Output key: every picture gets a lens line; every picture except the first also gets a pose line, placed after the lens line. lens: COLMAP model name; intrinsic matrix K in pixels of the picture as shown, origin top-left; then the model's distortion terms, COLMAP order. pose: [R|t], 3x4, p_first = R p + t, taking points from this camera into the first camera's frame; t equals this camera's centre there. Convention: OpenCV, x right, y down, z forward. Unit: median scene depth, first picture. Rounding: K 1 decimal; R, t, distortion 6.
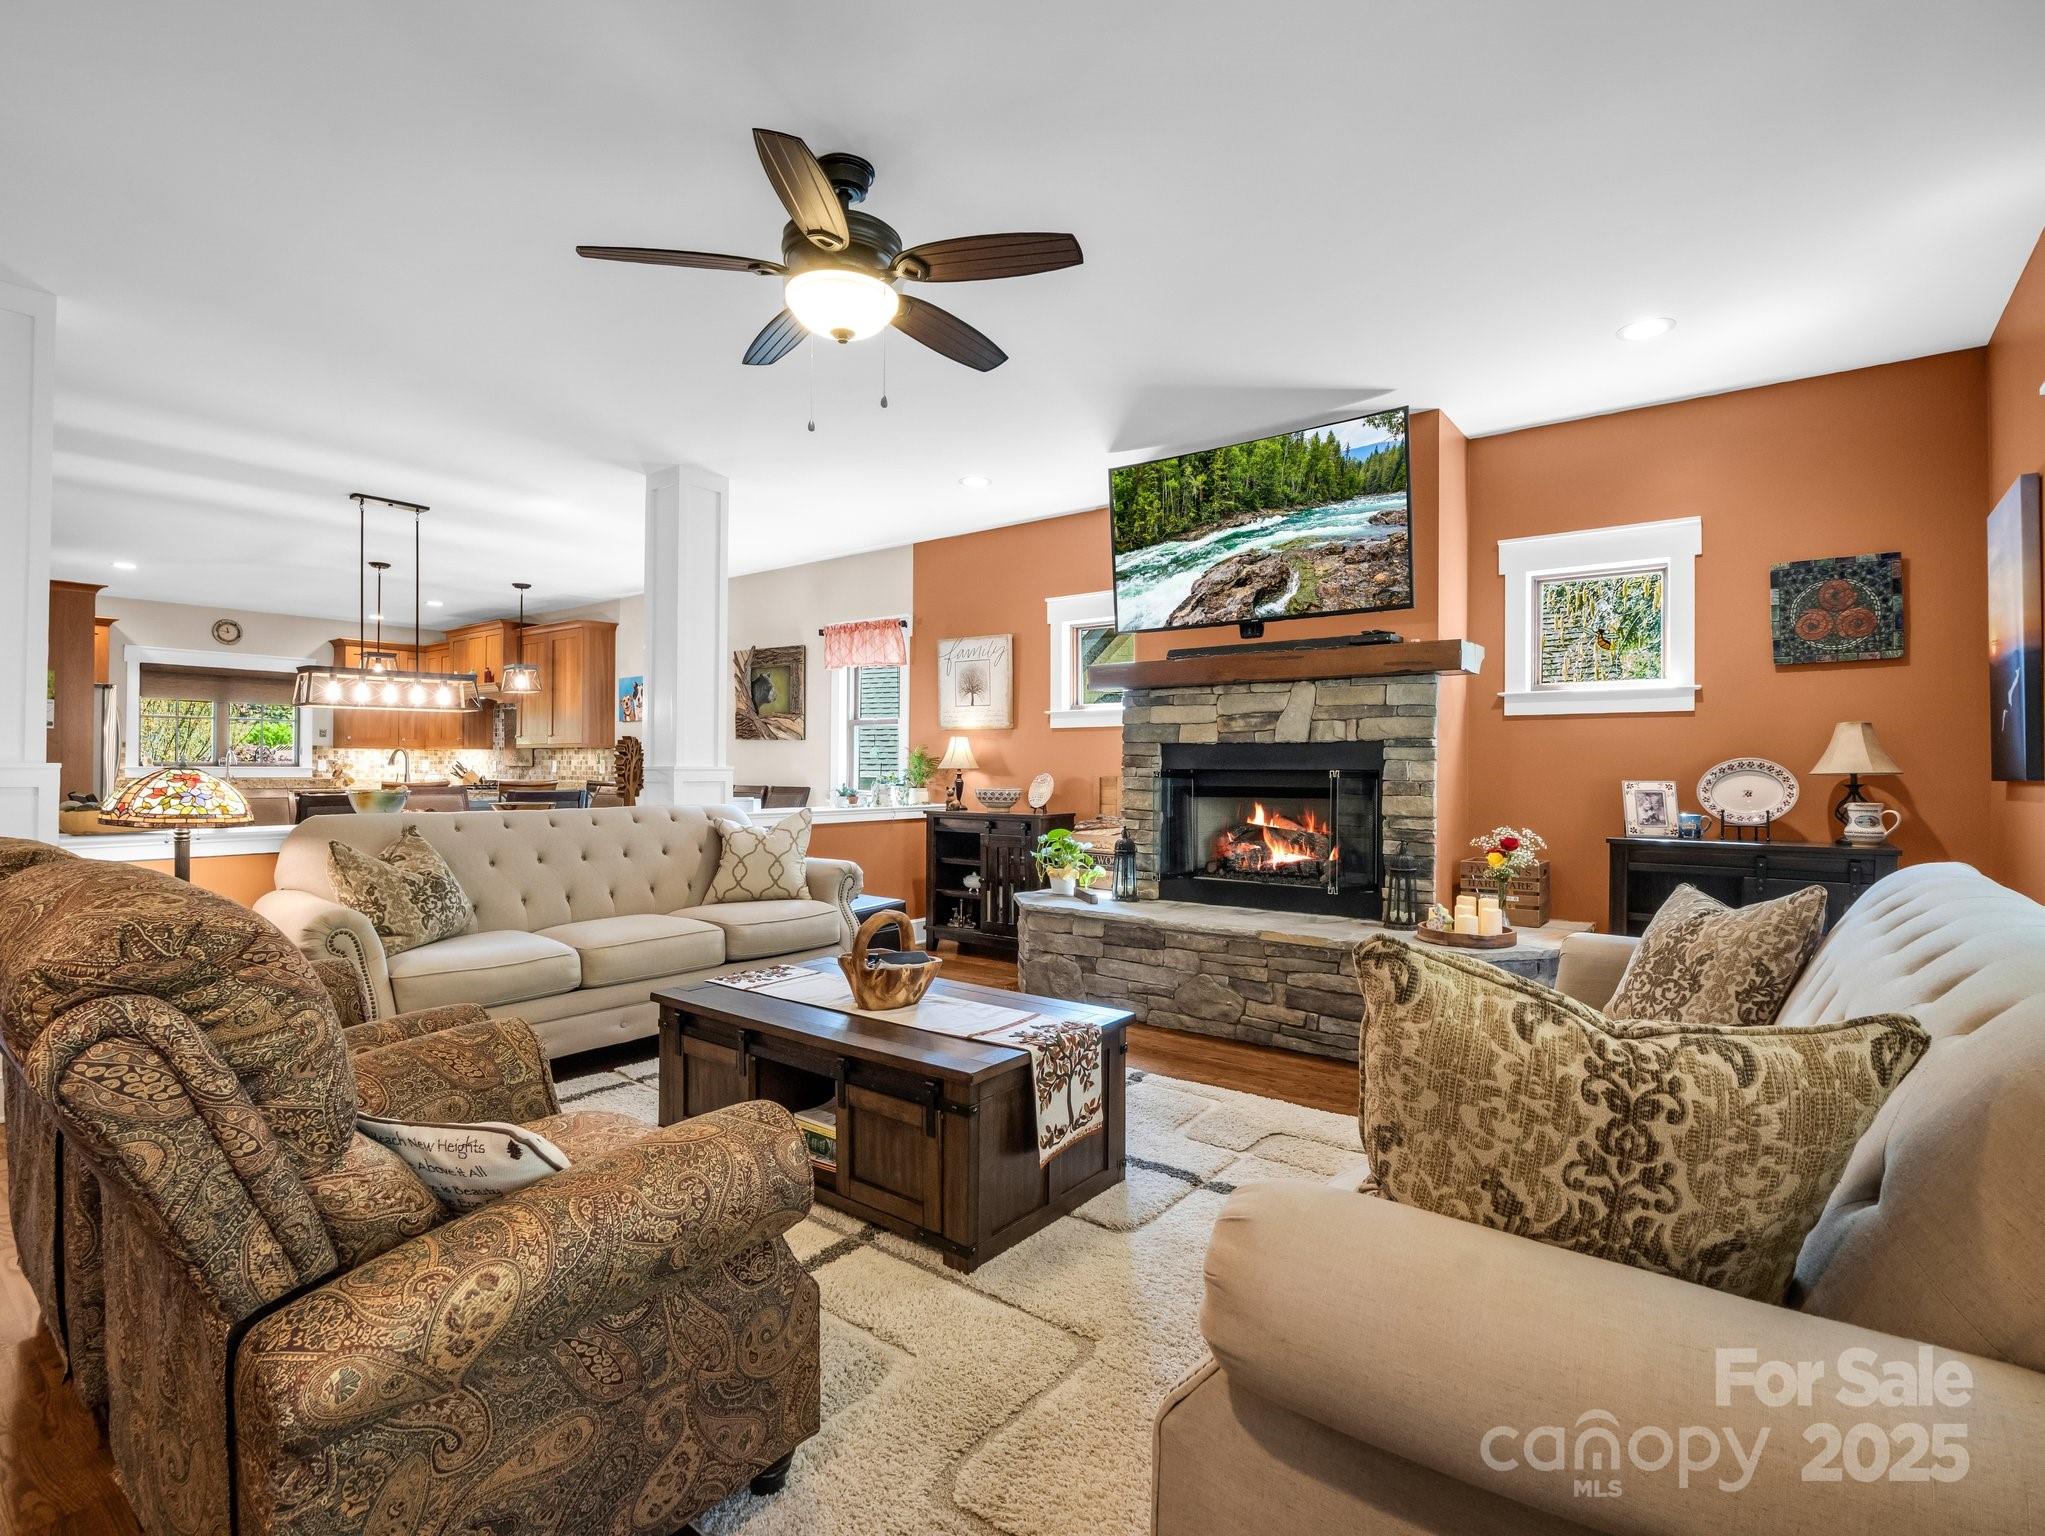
lens RADIAL K [[1003.2, 0, 999.8], [0, 1003.2, 773.3], [0, 0, 1]] dist [-0.000171, -0.001703]
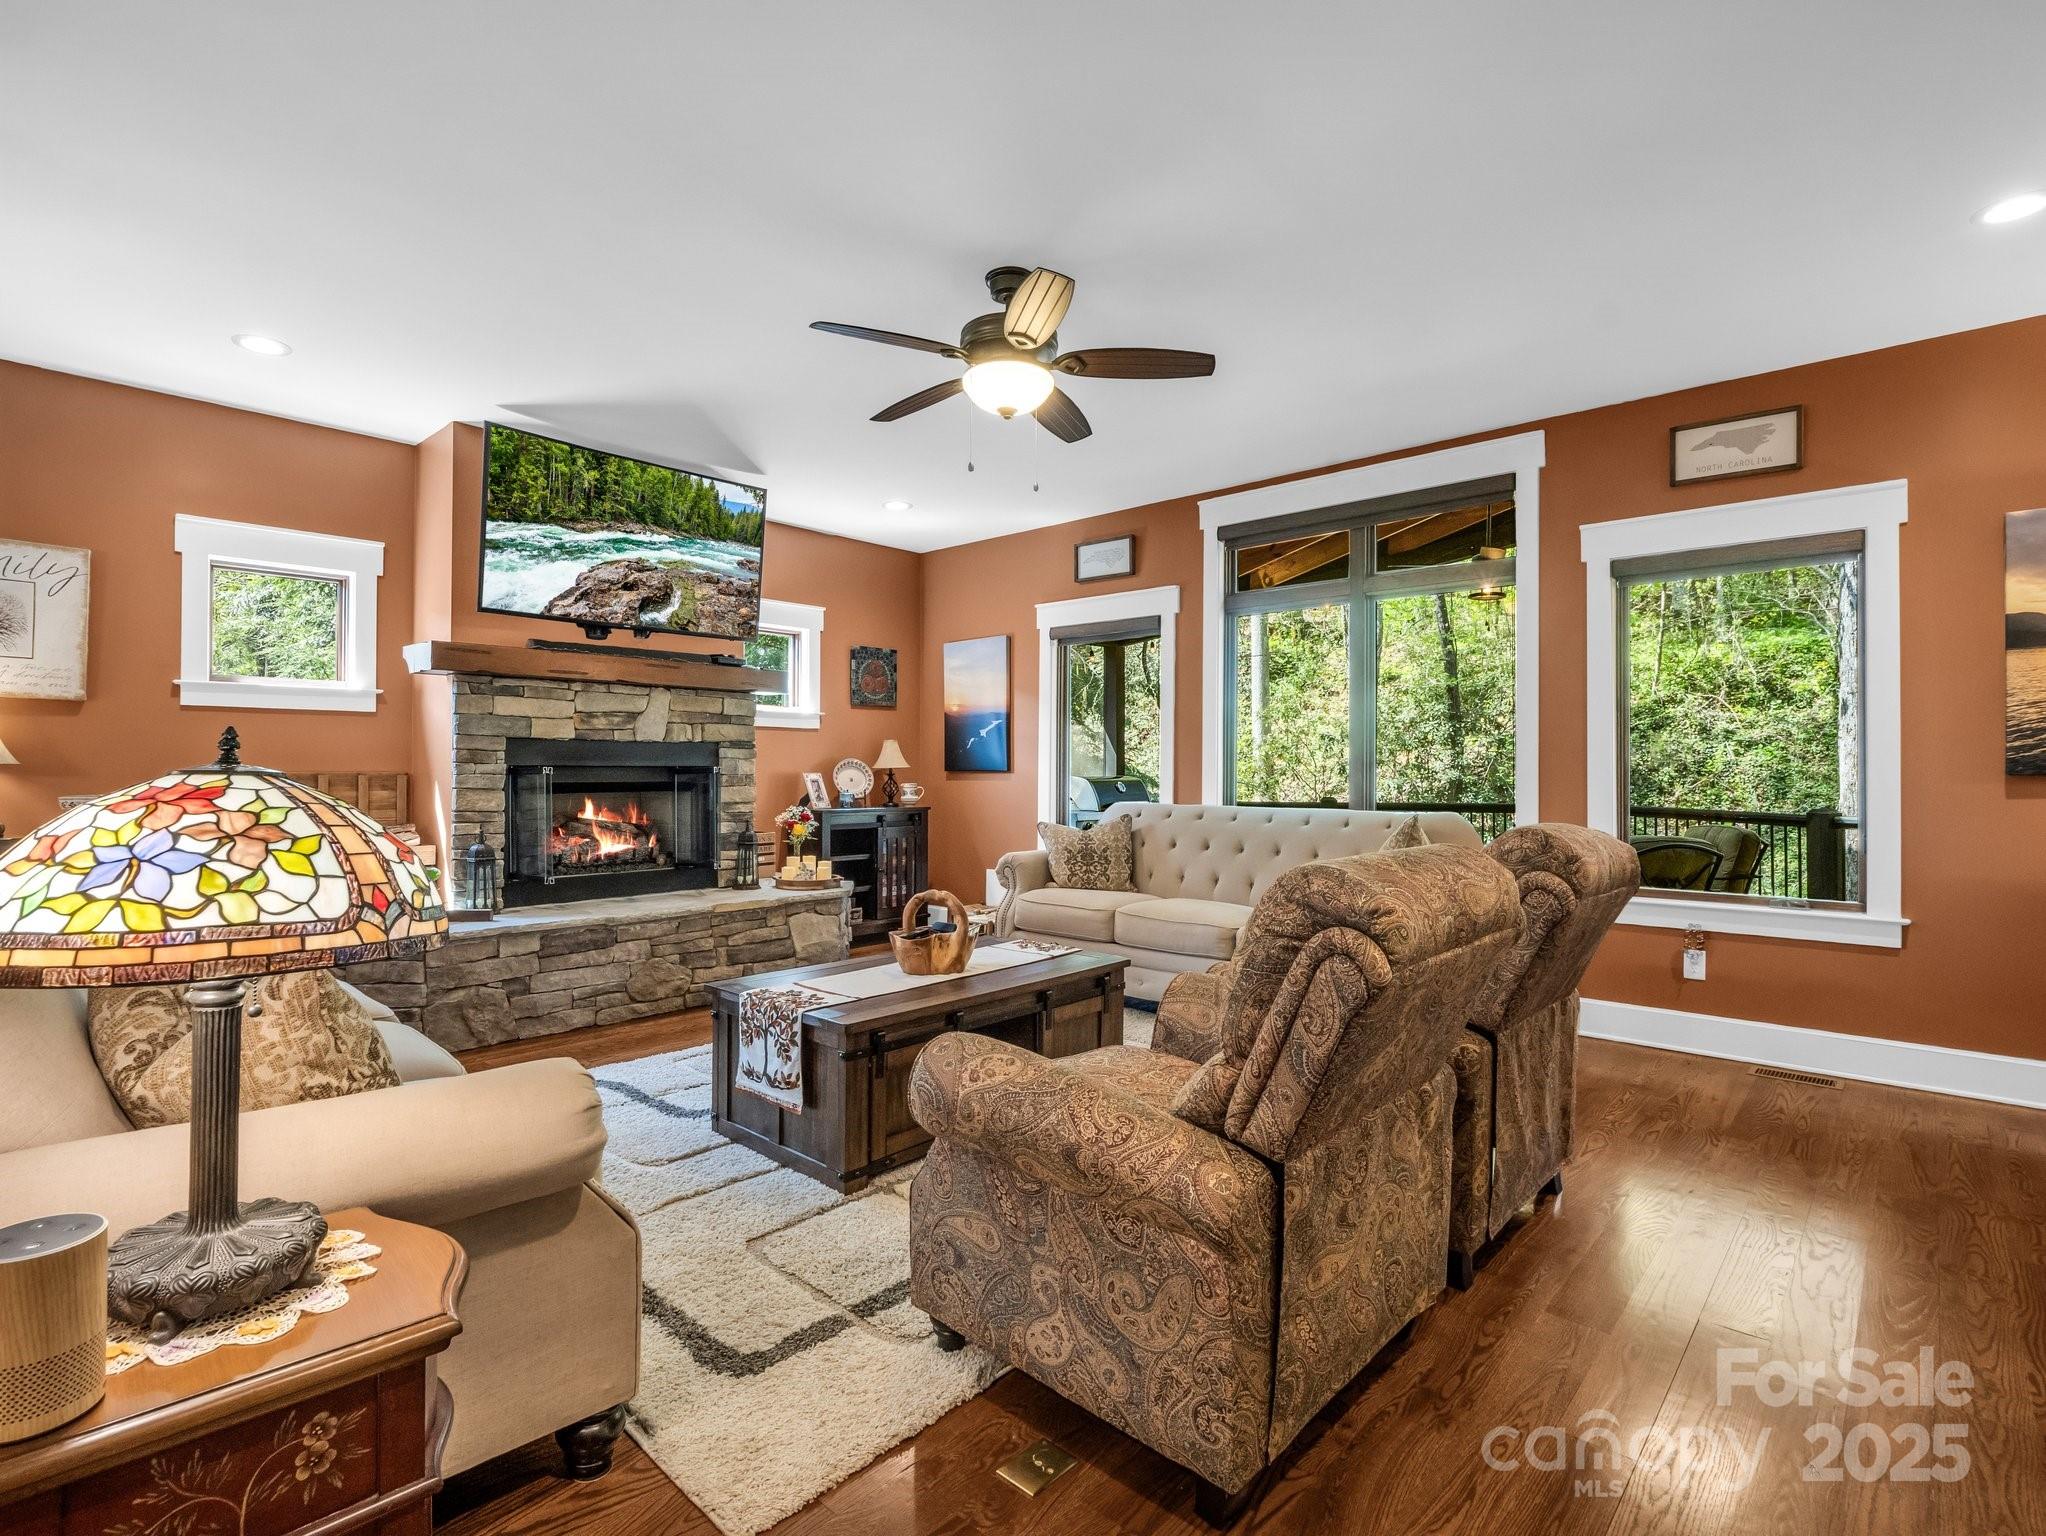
lens RADIAL K [[983.4, 0, 966.0], [0, 983.4, 823.8], [0, 0, 1]] dist [-0.074739, 0.026688]
pose [[0.103686, -0.052654, 0.993215, -0.731394], [0.013703, 0.998579, 0.051508, 0.009705], [-0.994516, 0.008269, 0.104260, 0.535609]]
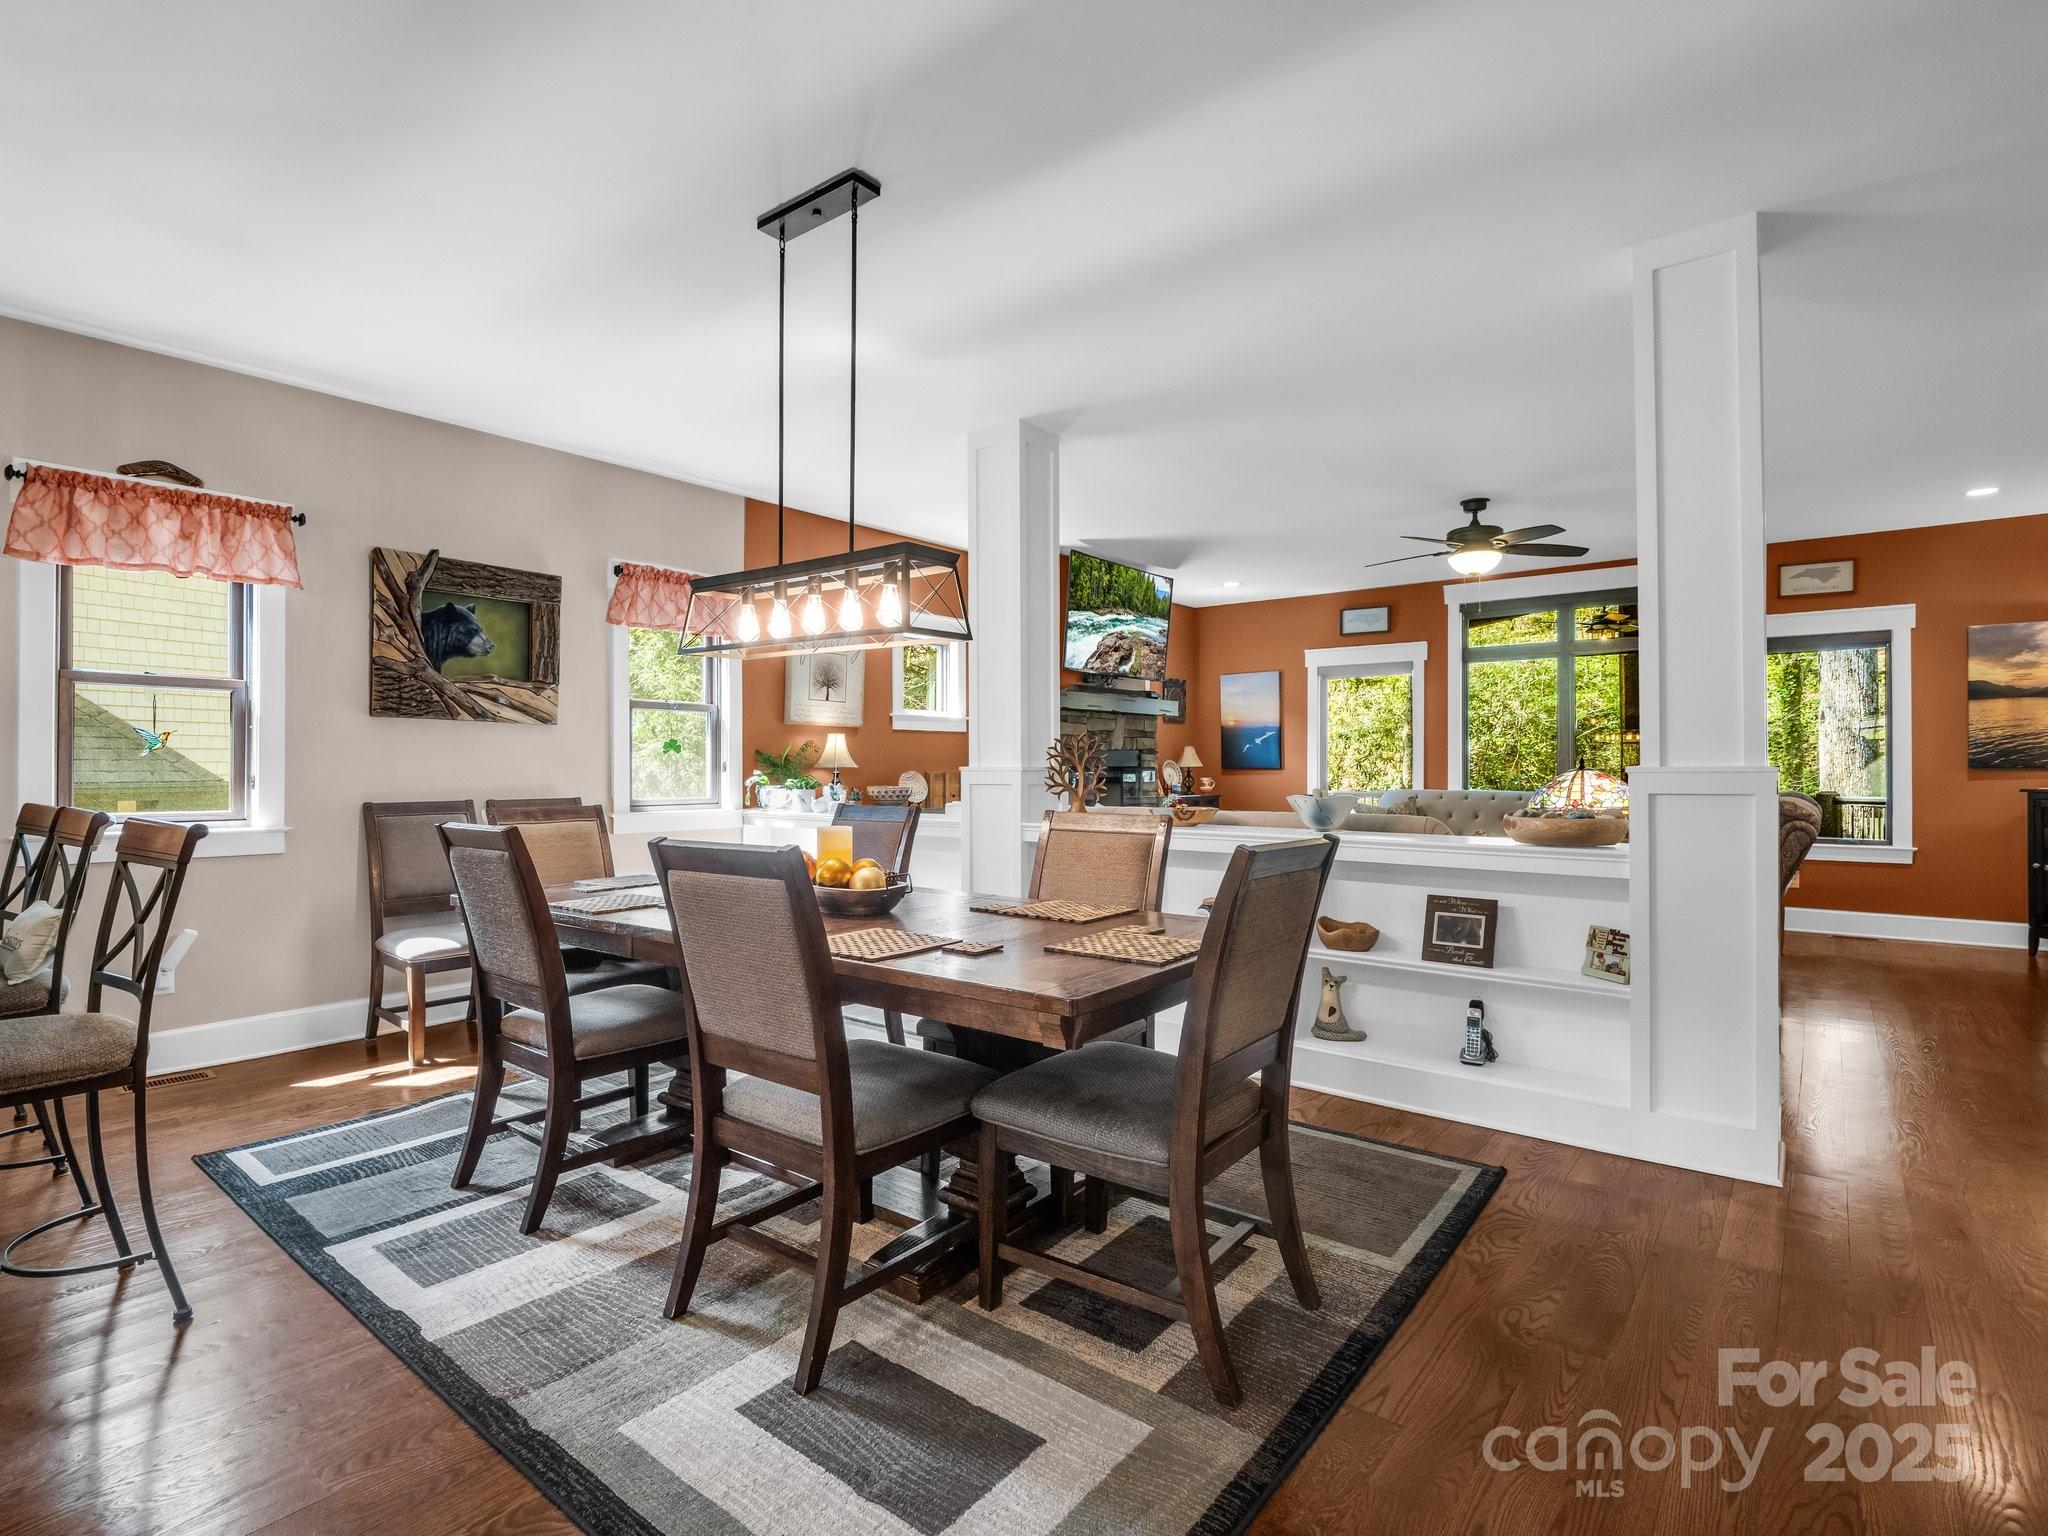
lens RADIAL K [[1020.4, 0, 954.6], [0, 1020.4, 796.8], [0, 0, 1]] dist [-0.001442, -0.000045]
pose [[0.021620, -0.028344, 0.999364, -1.388644], [0.013895, 0.999510, 0.028048, -0.002766], [-0.999670, 0.013280, 0.022003, 1.206259]]
